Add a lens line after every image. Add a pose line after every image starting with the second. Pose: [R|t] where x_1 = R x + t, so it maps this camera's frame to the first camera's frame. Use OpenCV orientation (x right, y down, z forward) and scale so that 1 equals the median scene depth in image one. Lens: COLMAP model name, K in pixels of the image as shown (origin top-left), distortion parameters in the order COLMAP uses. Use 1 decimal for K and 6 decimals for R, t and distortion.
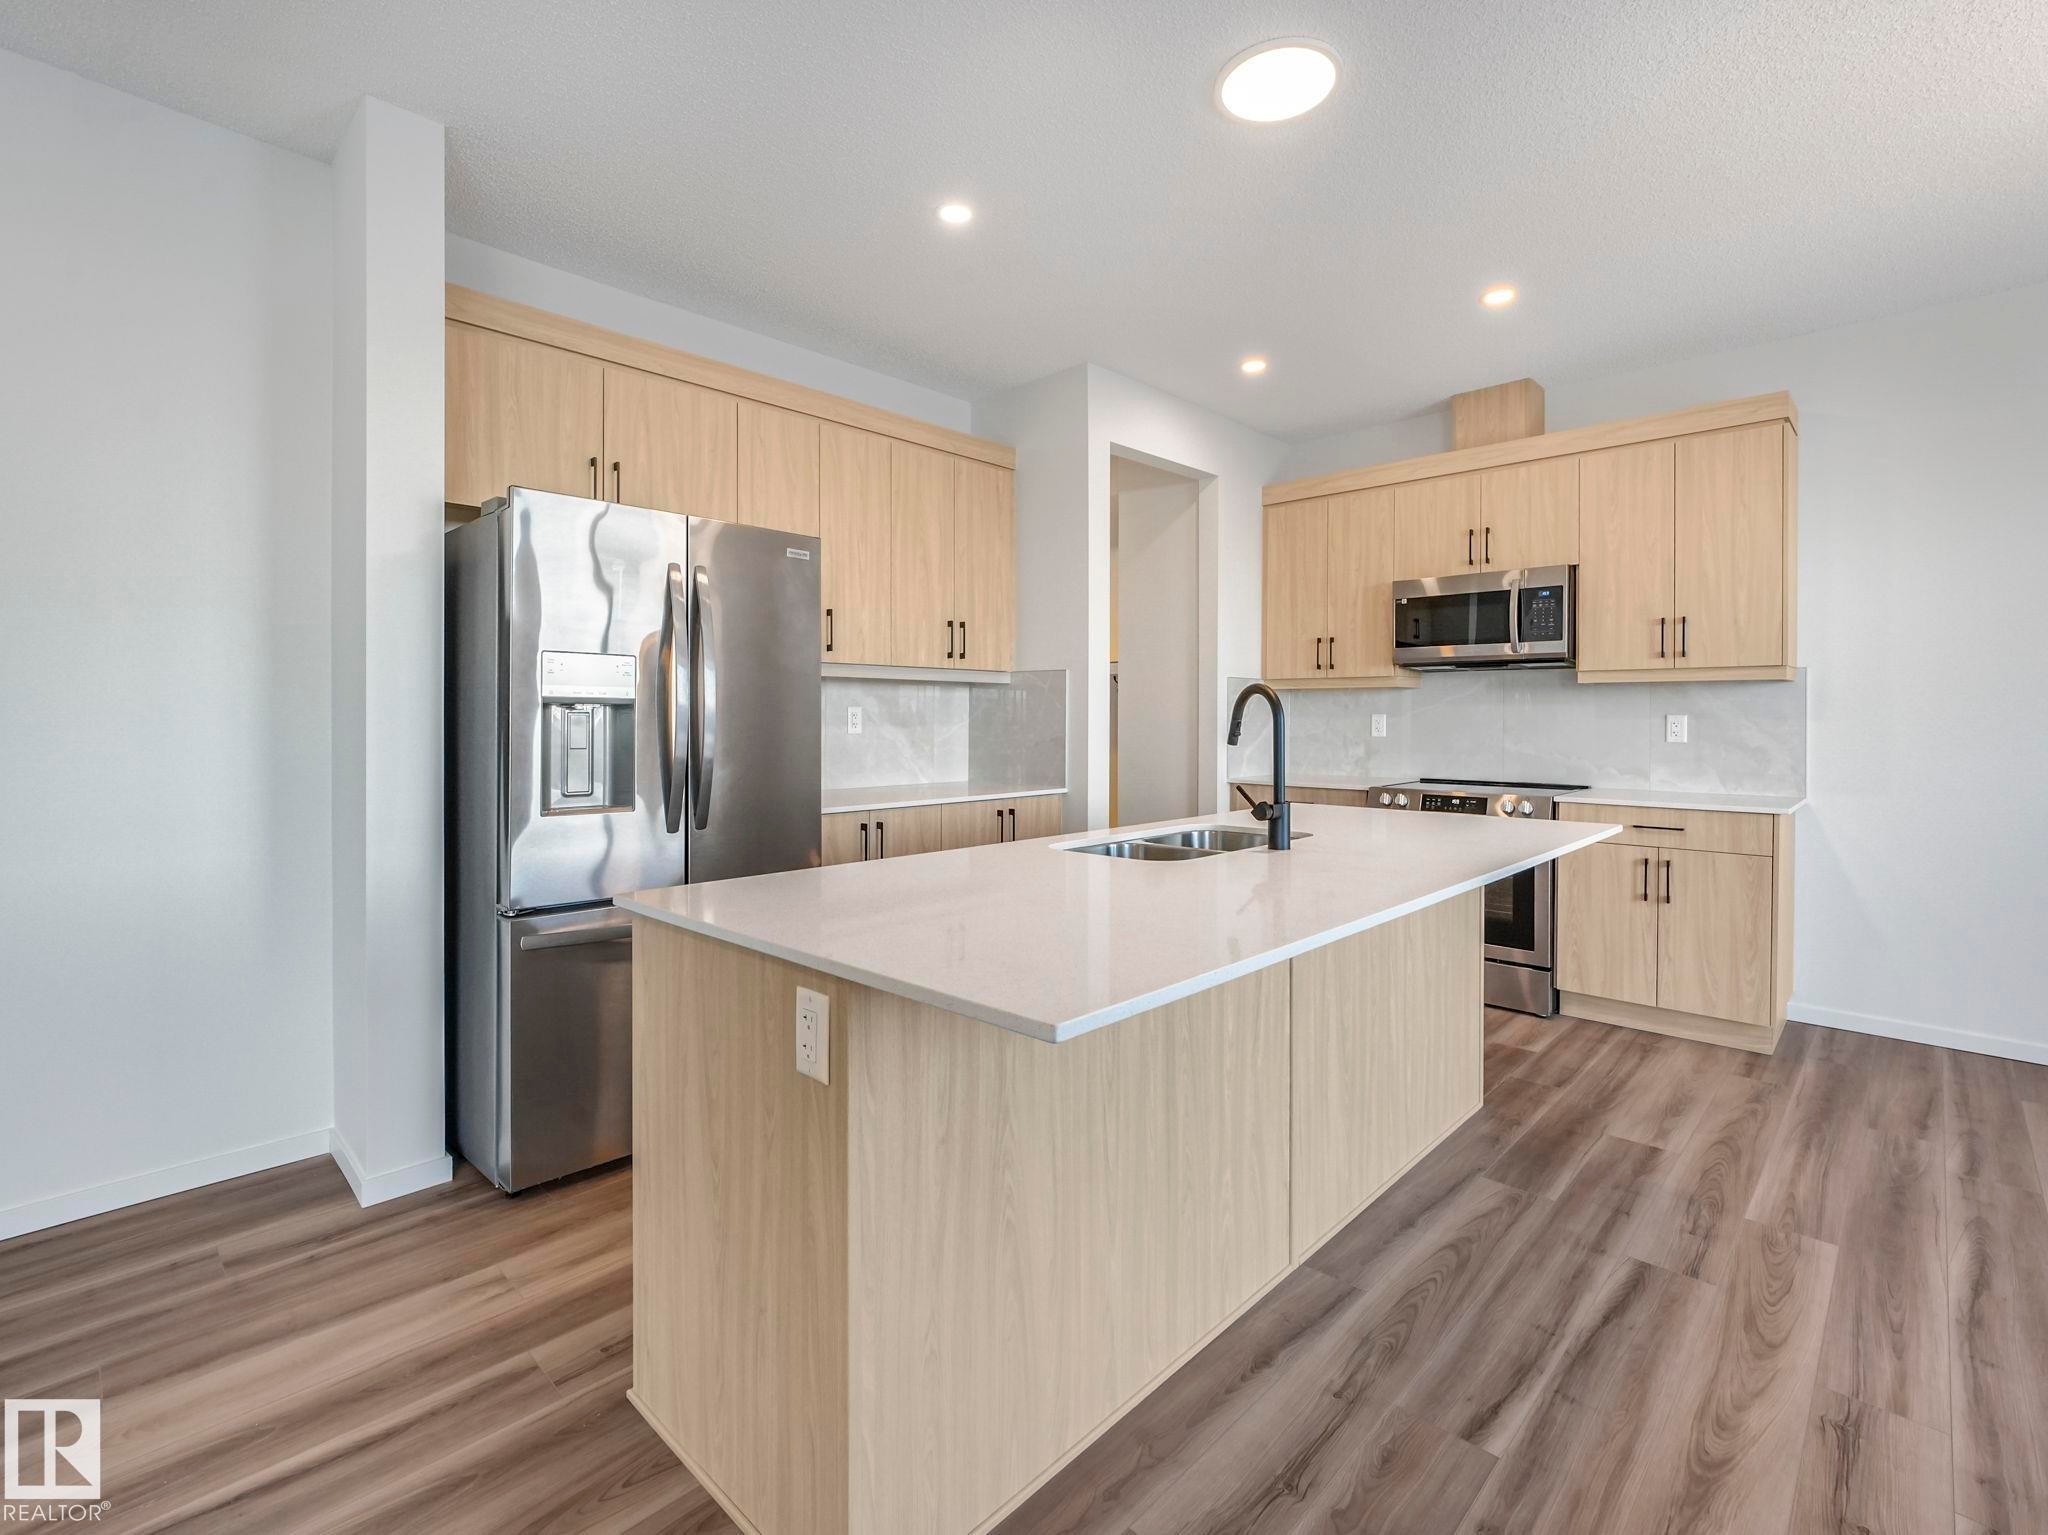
lens RADIAL K [[946.7, 0, 1017.9], [0, 946.7, 726.2], [0, 0, 1]] dist [-0.004238, -0.000120]
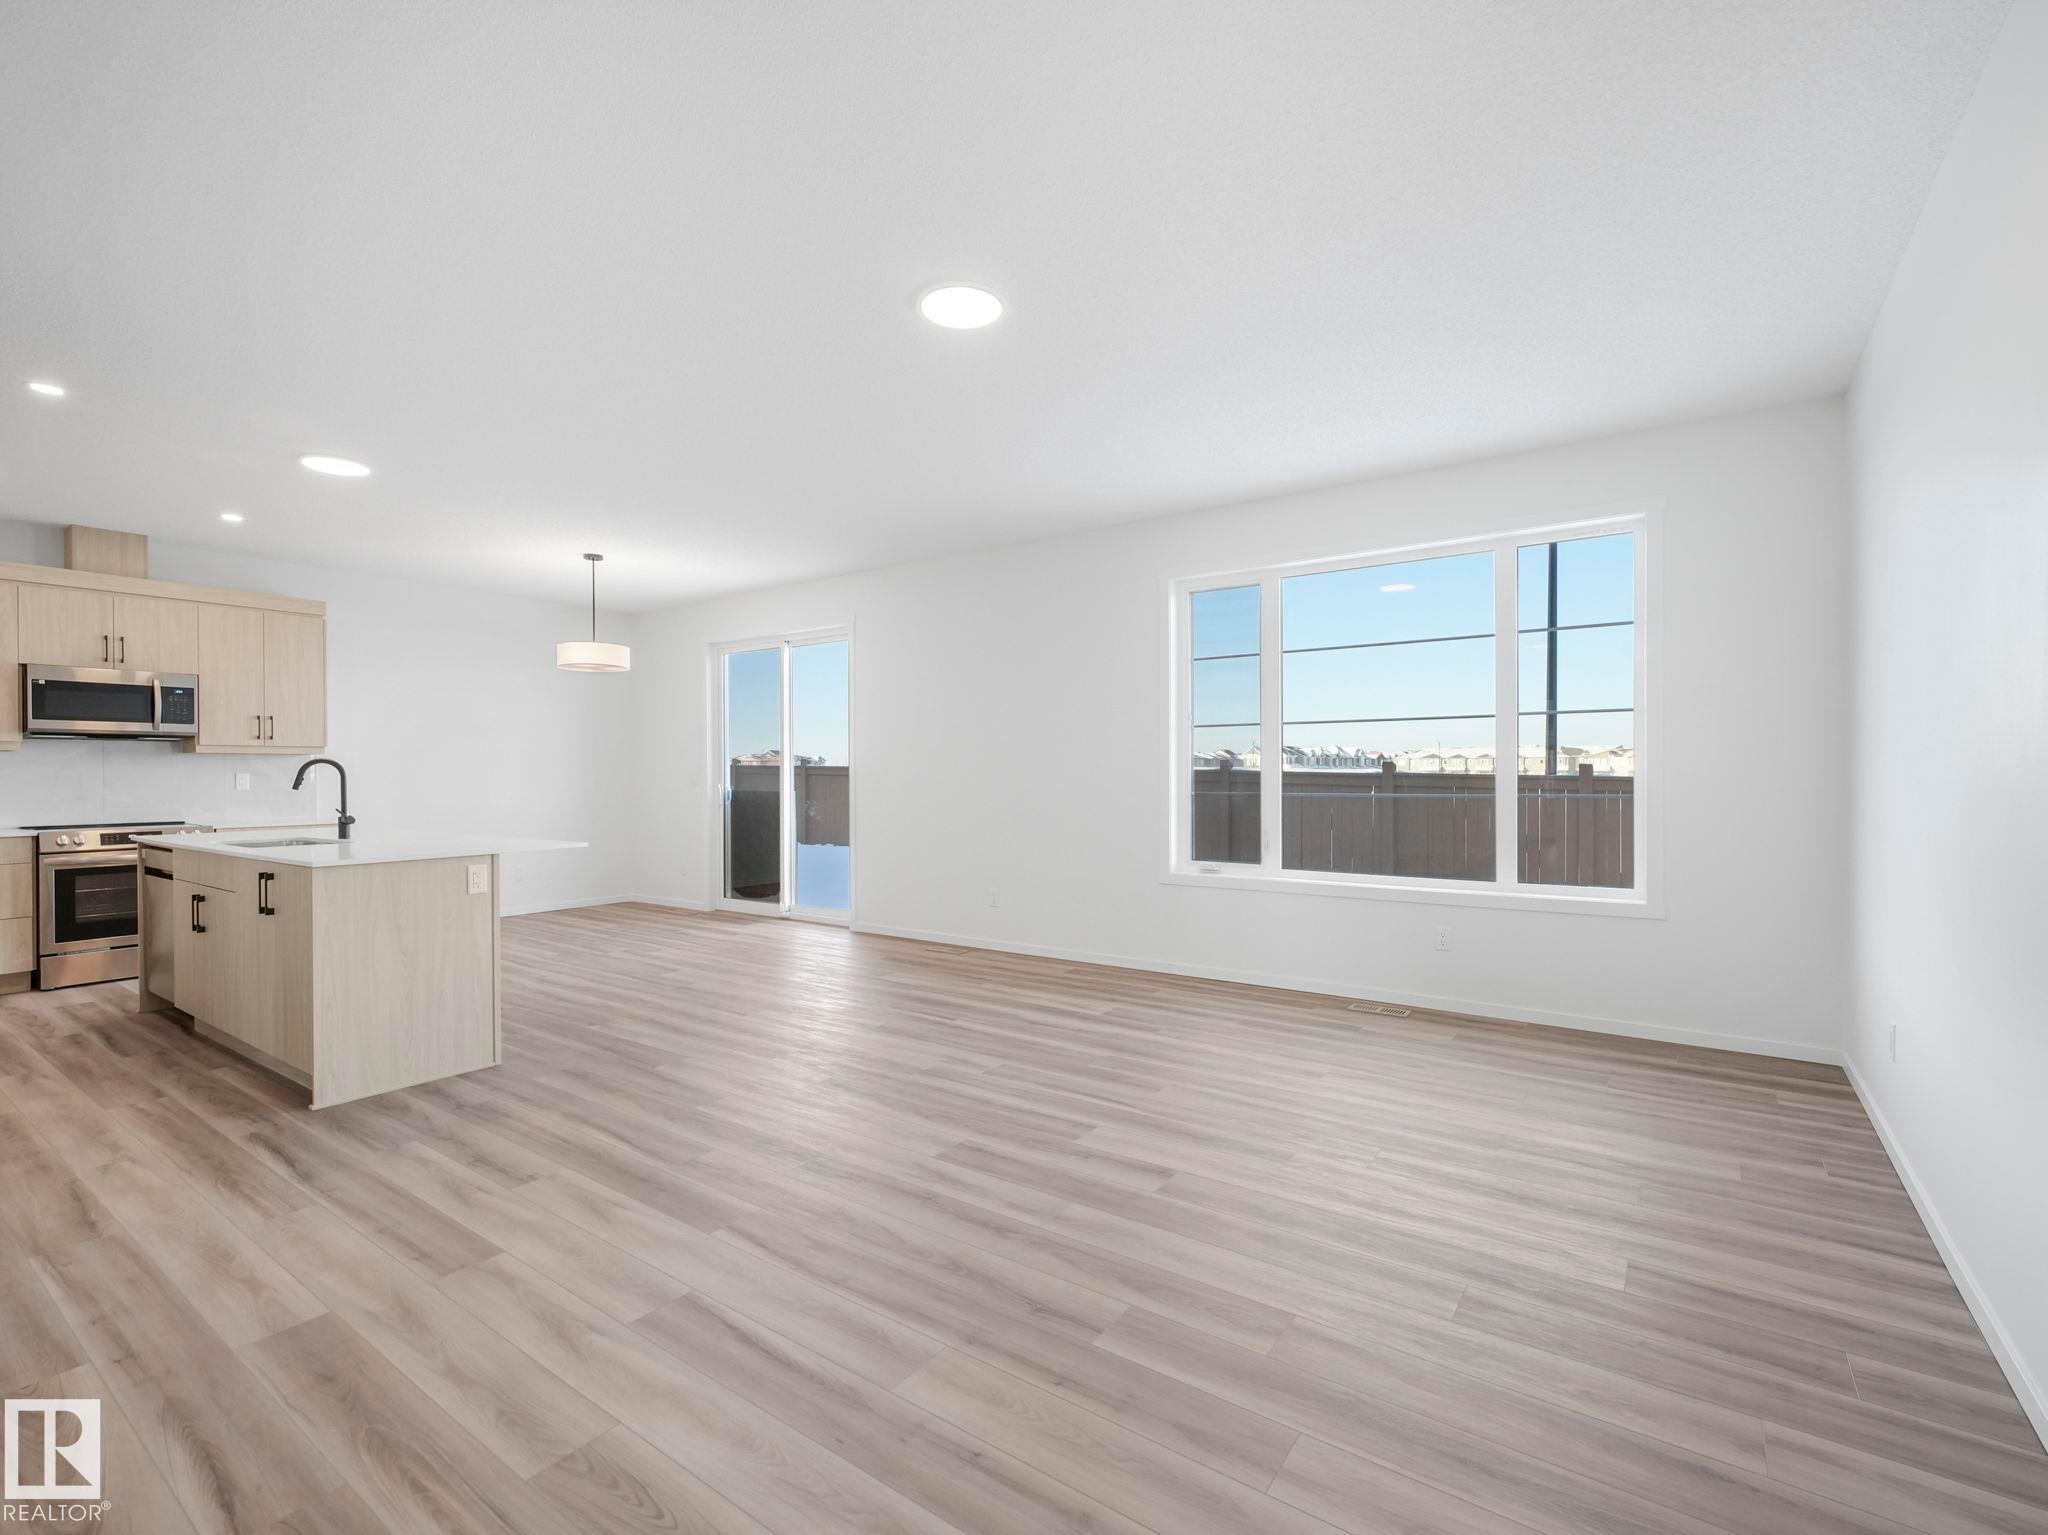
lens RADIAL K [[952.4, 0, 1030.4], [0, 952.4, 766.8], [0, 0, 1]] dist [-0.009316, -0.000095]
pose [[-0.149621, 0.002737, 0.988740, -1.117565], [0.012833, 0.999917, -0.000826, -0.004380], [-0.988660, 0.012565, -0.149644, -0.099667]]
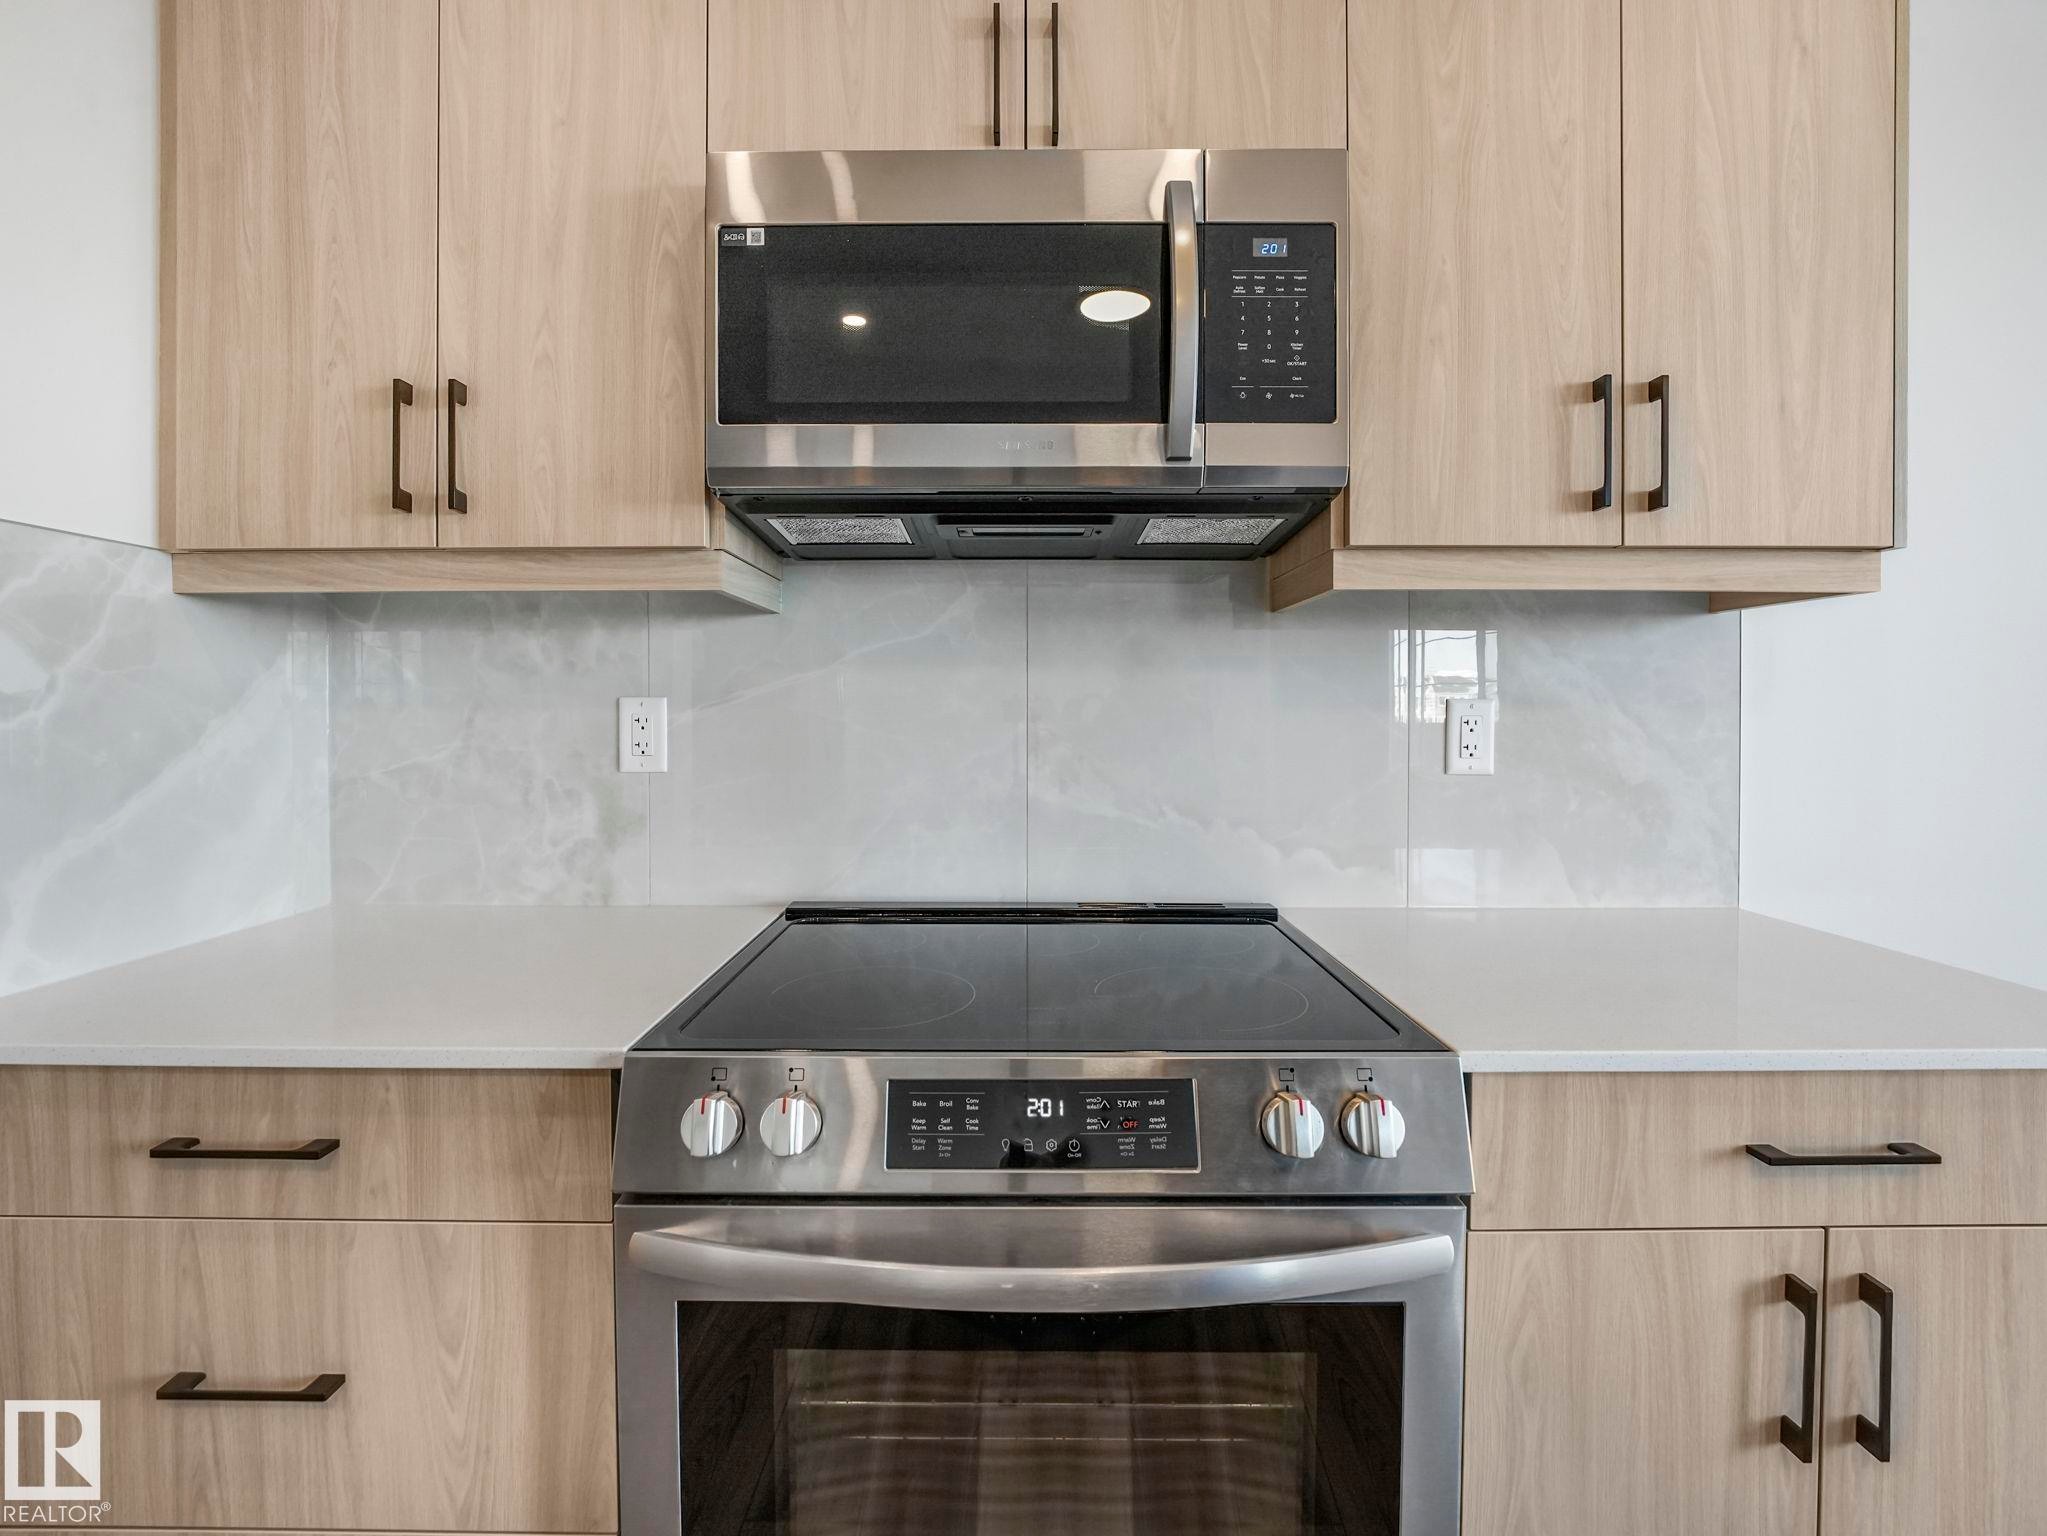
lens RADIAL K [[946.2, 0, 1017.4], [0, 946.2, 726.8], [0, 0, 1]] dist [-0.004238, -0.000120]
pose [[0.716429, -0.012304, 0.697552, 0.314670], [0.009044, 0.999924, 0.008349, -0.006088], [-0.697601, 0.000327, 0.716486, 0.861151]]
